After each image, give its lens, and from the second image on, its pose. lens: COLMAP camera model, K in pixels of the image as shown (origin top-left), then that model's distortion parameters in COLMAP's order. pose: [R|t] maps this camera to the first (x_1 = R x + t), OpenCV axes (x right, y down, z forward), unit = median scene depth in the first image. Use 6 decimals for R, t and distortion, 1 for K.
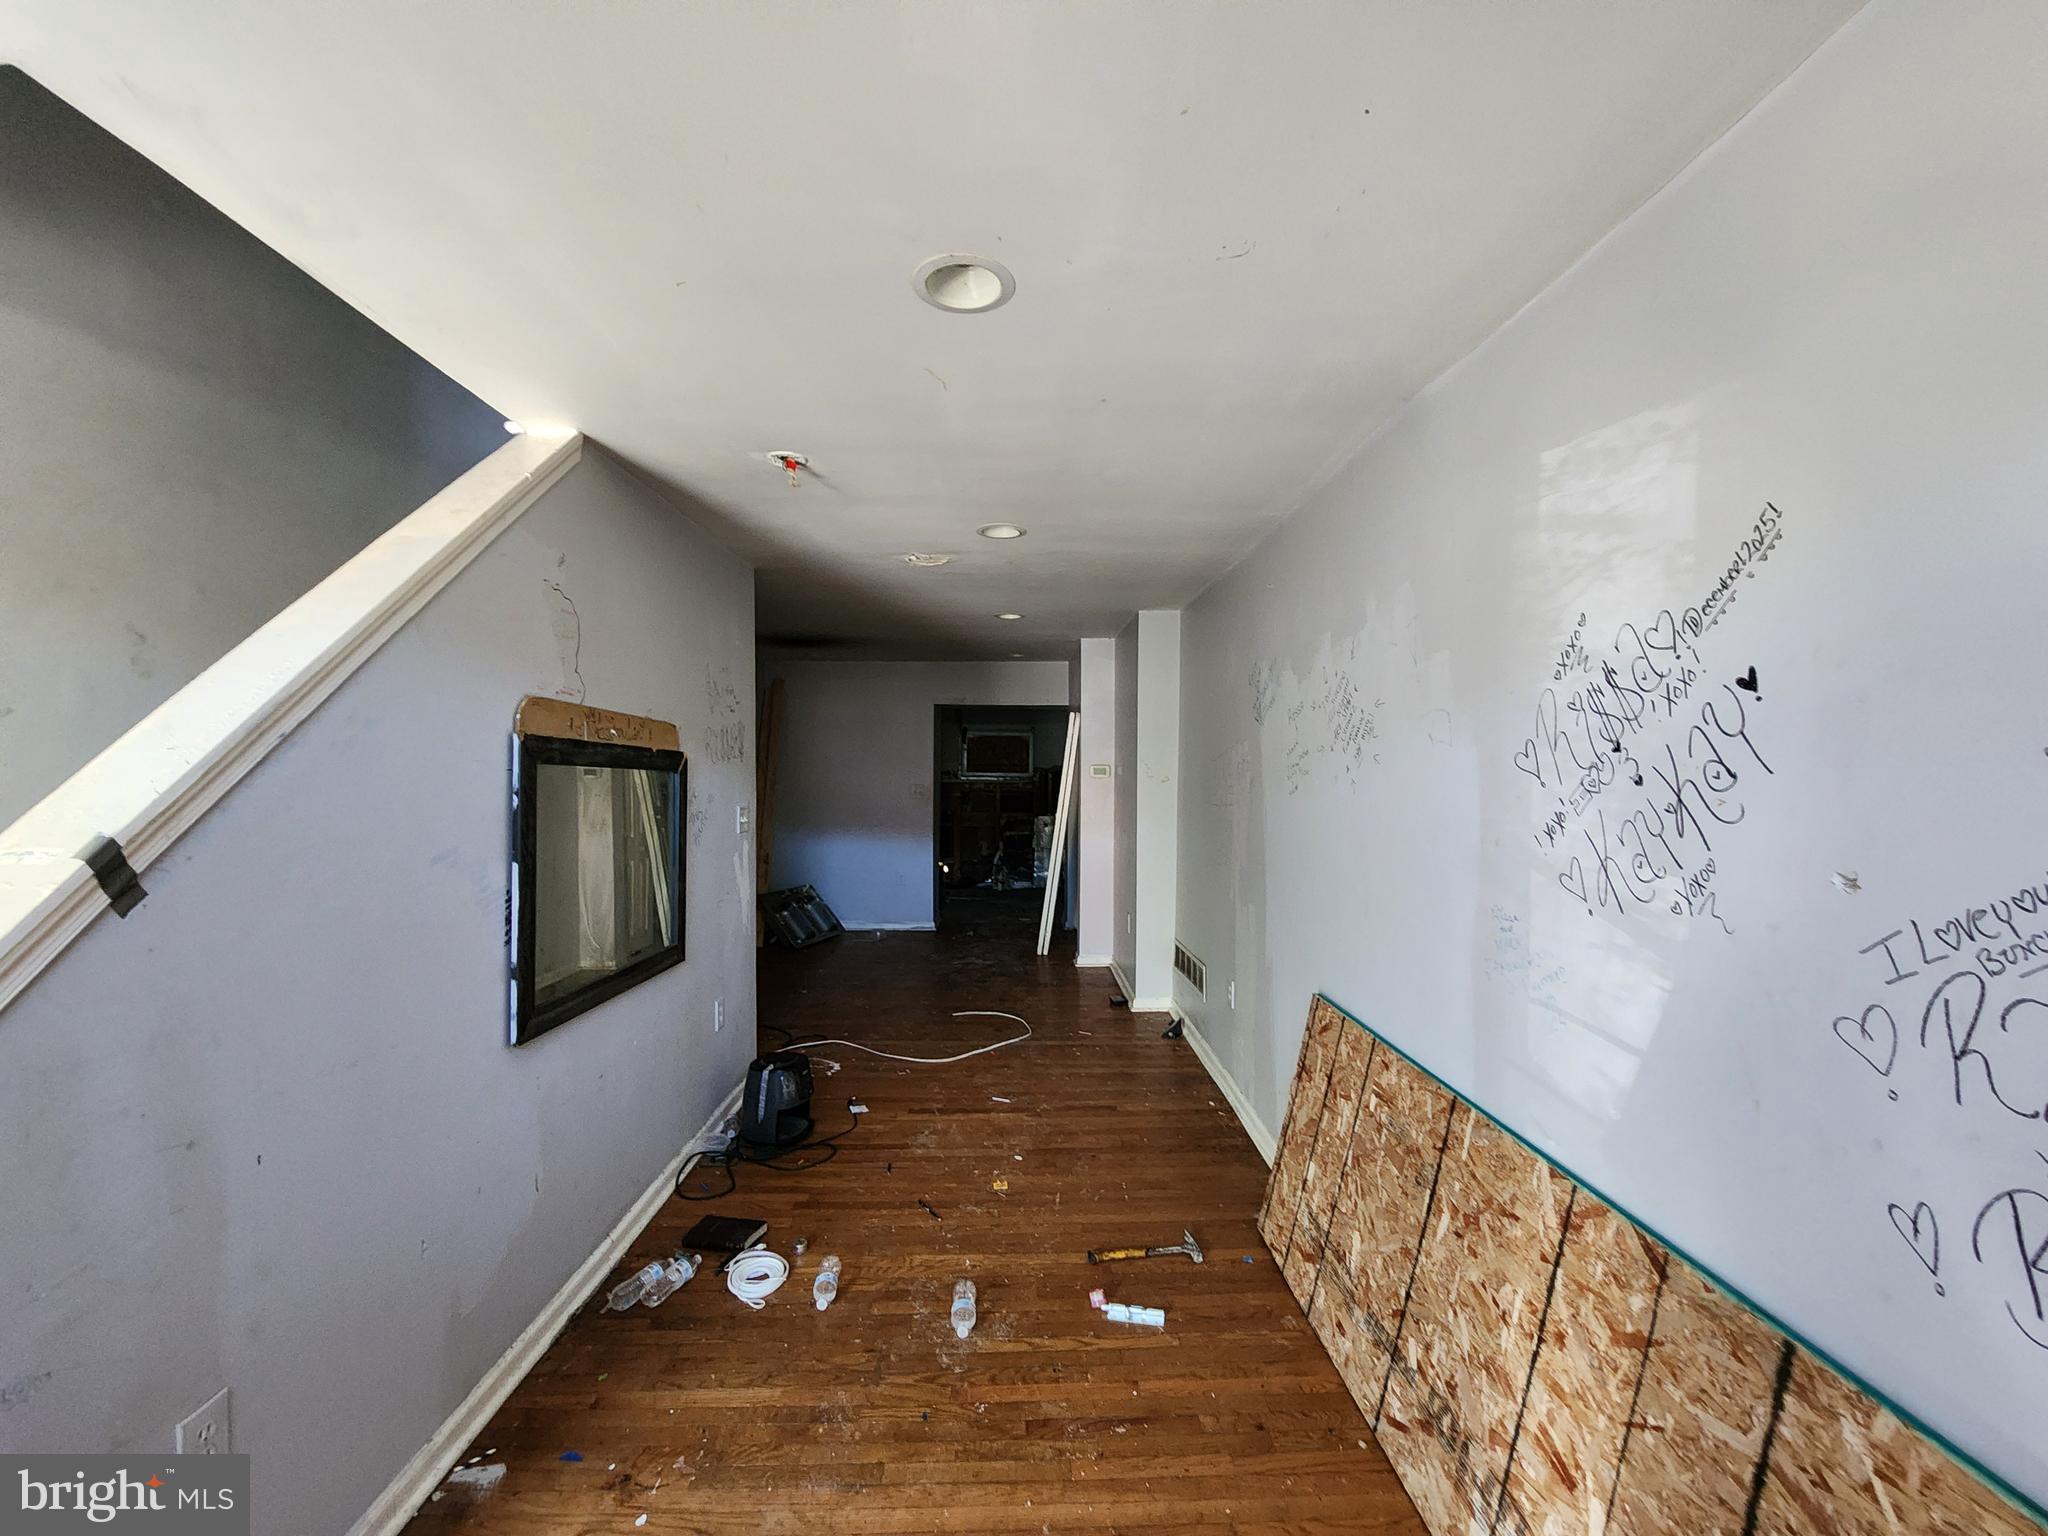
lens RADIAL K [[837.1, 0, 1060.1], [0, 837.1, 771.2], [0, 0, 1]] dist [-0.001792, 0.000442]
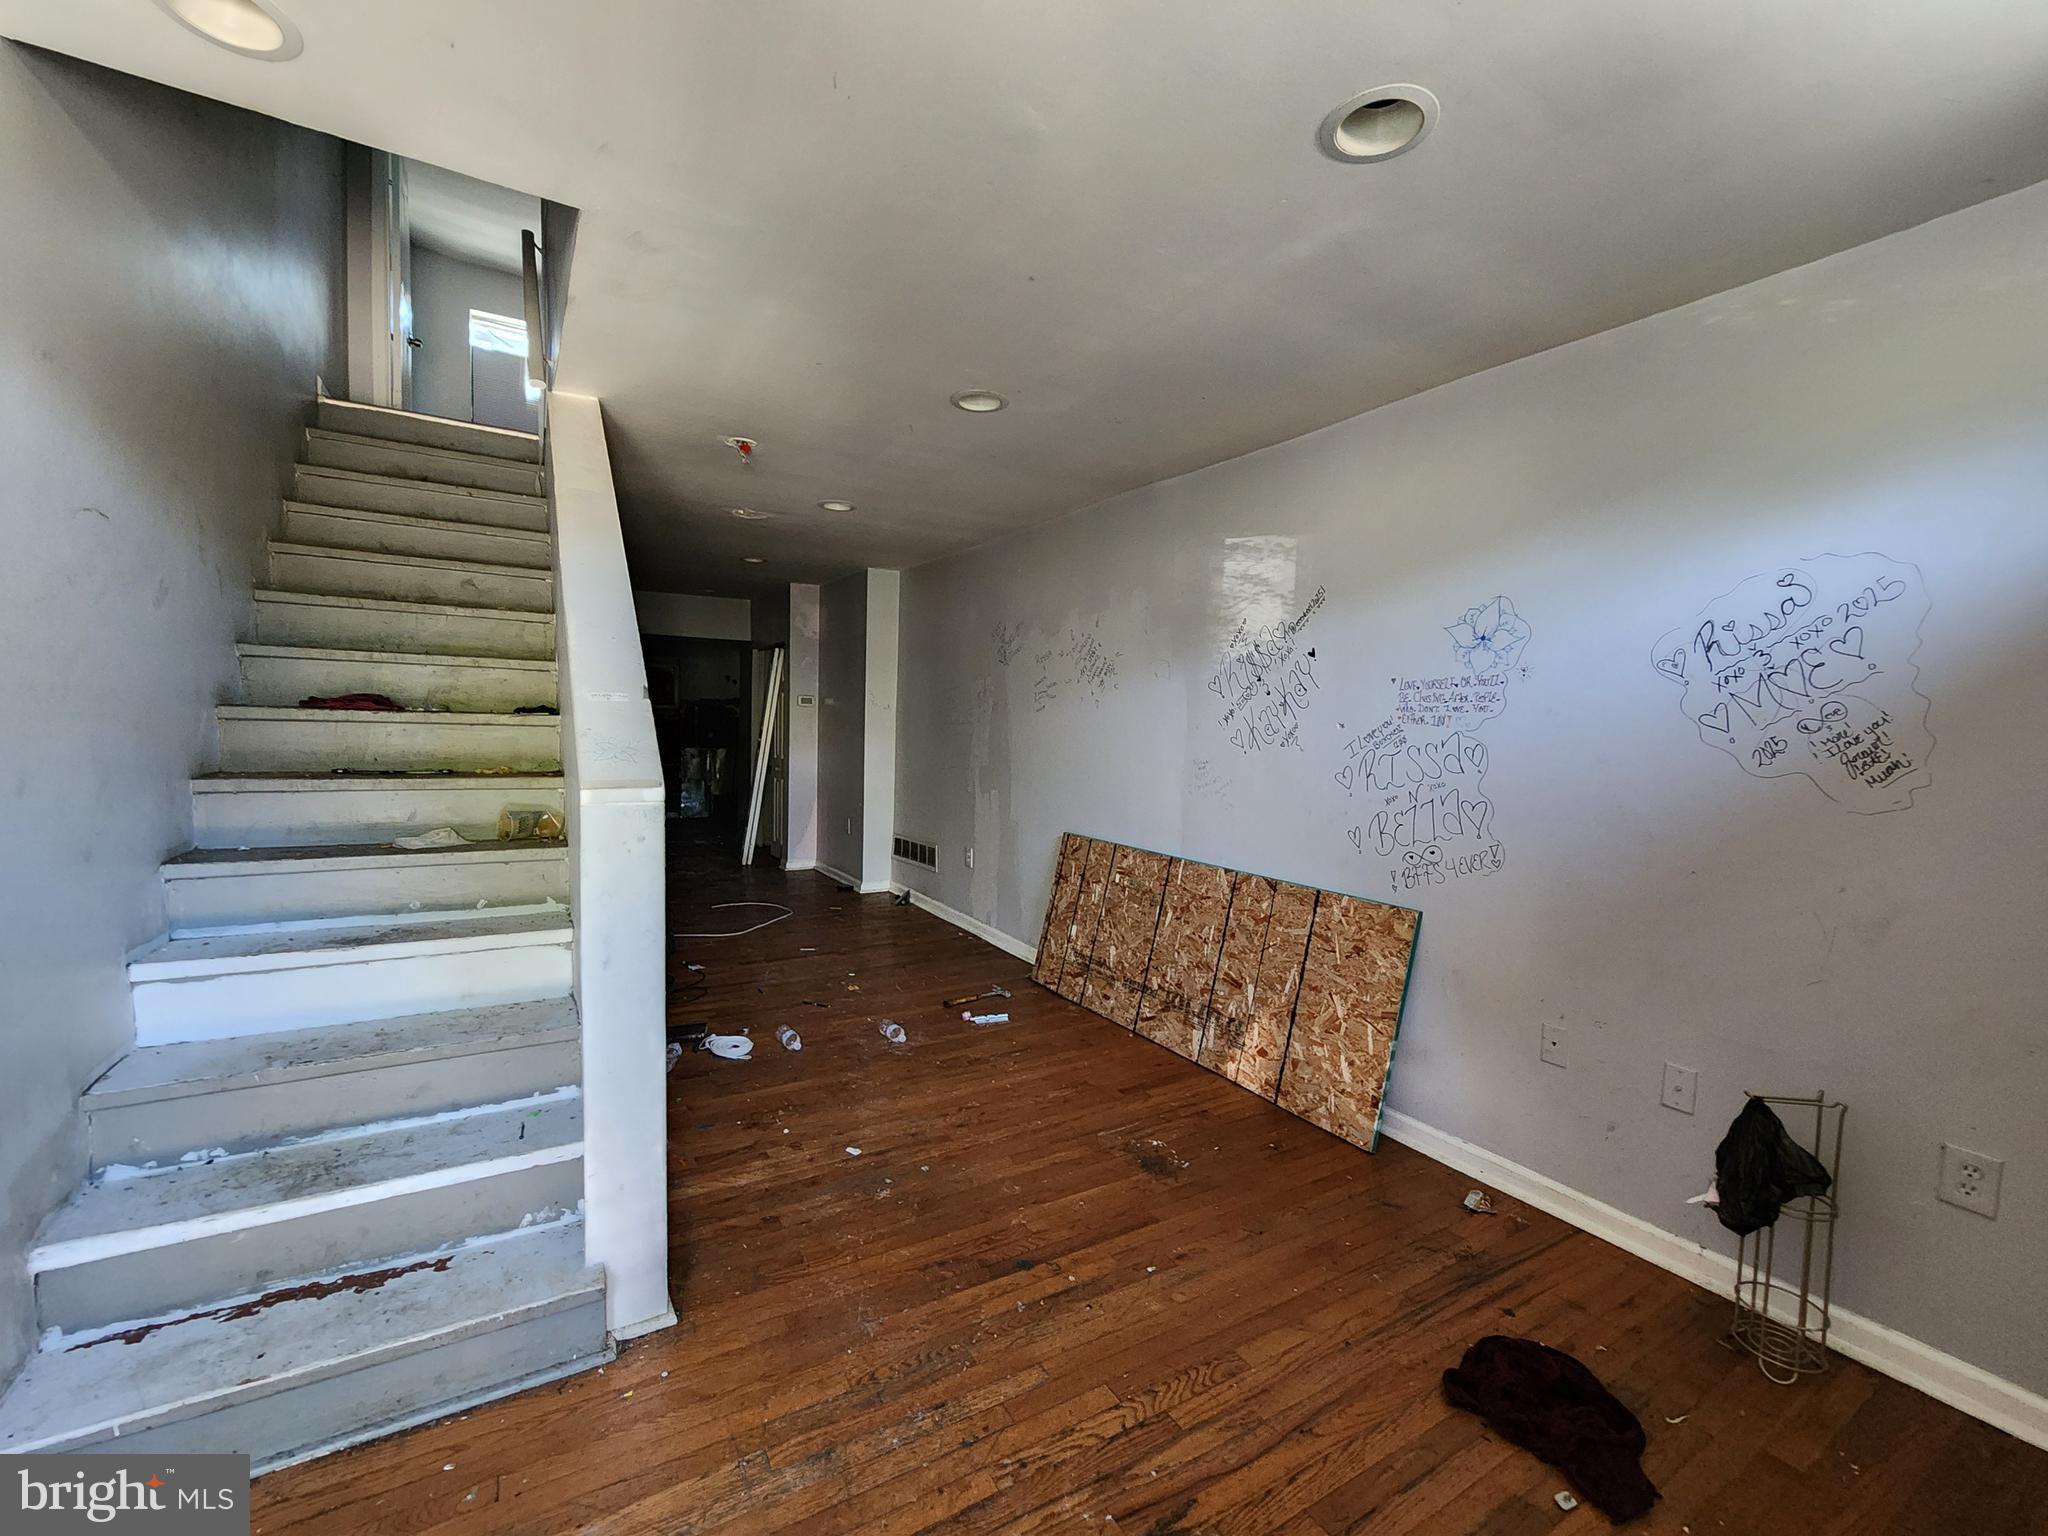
lens RADIAL K [[837.1, 0, 1060.1], [0, 837.1, 771.2], [0, 0, 1]] dist [-0.001792, 0.000442]
pose [[0.865832, -0.013310, 0.500157, -0.691649], [-0.018165, 0.998151, 0.058009, 0.072162], [-0.500005, -0.059311, 0.863989, -0.525168]]
